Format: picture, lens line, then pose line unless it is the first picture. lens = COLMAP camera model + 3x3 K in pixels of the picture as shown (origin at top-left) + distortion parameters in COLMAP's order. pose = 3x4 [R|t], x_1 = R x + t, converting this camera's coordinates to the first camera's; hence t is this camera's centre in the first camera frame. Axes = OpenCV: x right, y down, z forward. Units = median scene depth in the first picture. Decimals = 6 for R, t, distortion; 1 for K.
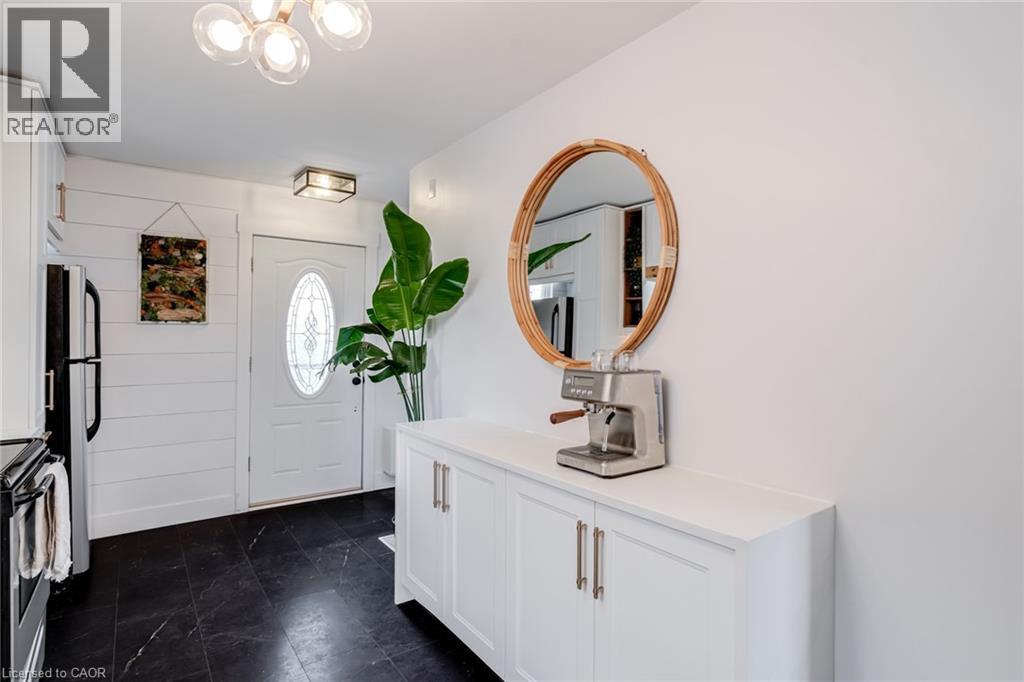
lens RADIAL K [[523.2, 0, 509.3], [0, 523.2, 332.3], [0, 0, 1]] dist [-0.001148, 0.000841]
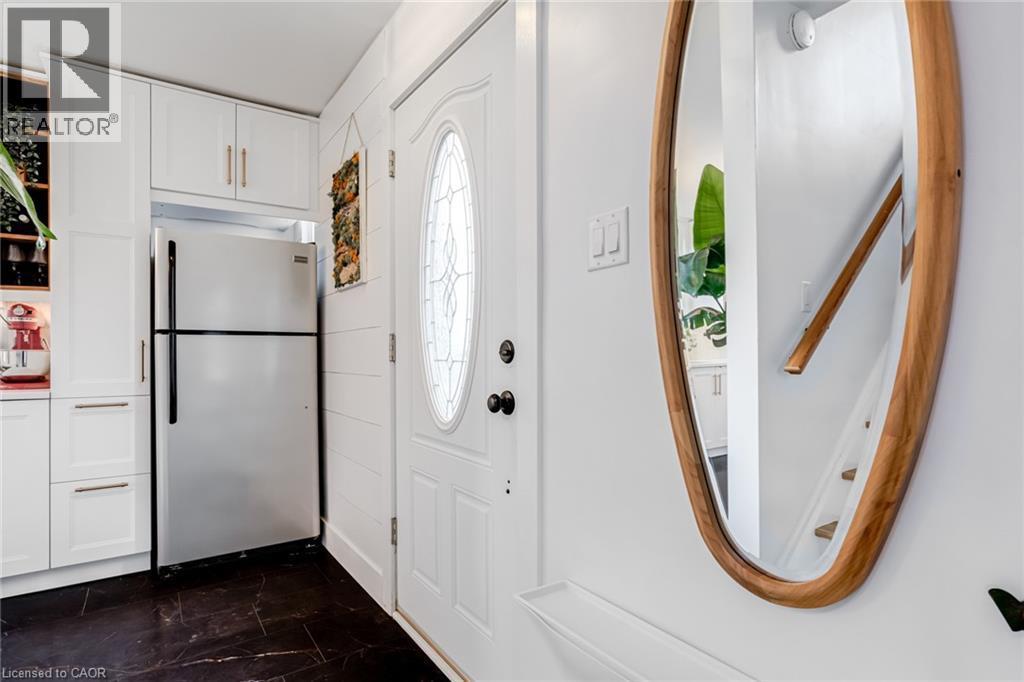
lens RADIAL K [[532.3, 0, 508.0], [0, 532.3, 352.3], [0, 0, 1]] dist [-0.034176, 0.020171]
pose [[-0.016131, -0.008474, -0.999834, 0.053288], [0.002781, 0.999960, -0.008520, 0.071329], [0.999866, -0.002918, -0.016107, 1.125377]]
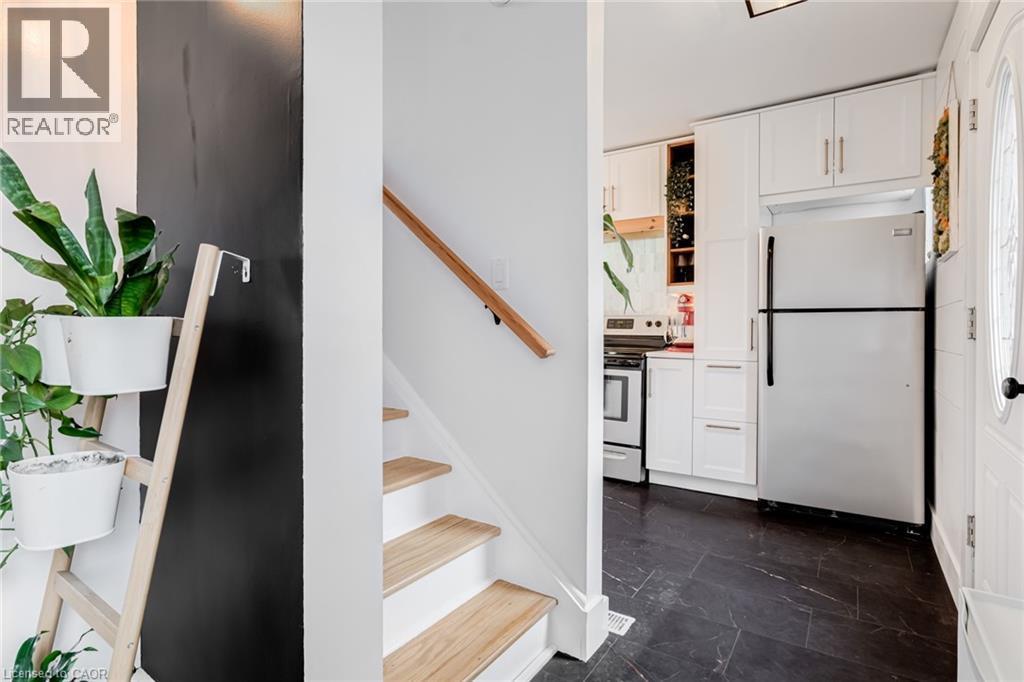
lens RADIAL K [[523.2, 0, 509.3], [0, 523.2, 332.3], [0, 0, 1]] dist [-0.001148, 0.000841]
pose [[-0.921062, -0.007169, -0.389351, 0.083746], [-0.010325, 0.999929, 0.006015, 0.071029], [0.389280, 0.009561, -0.921070, 1.277929]]
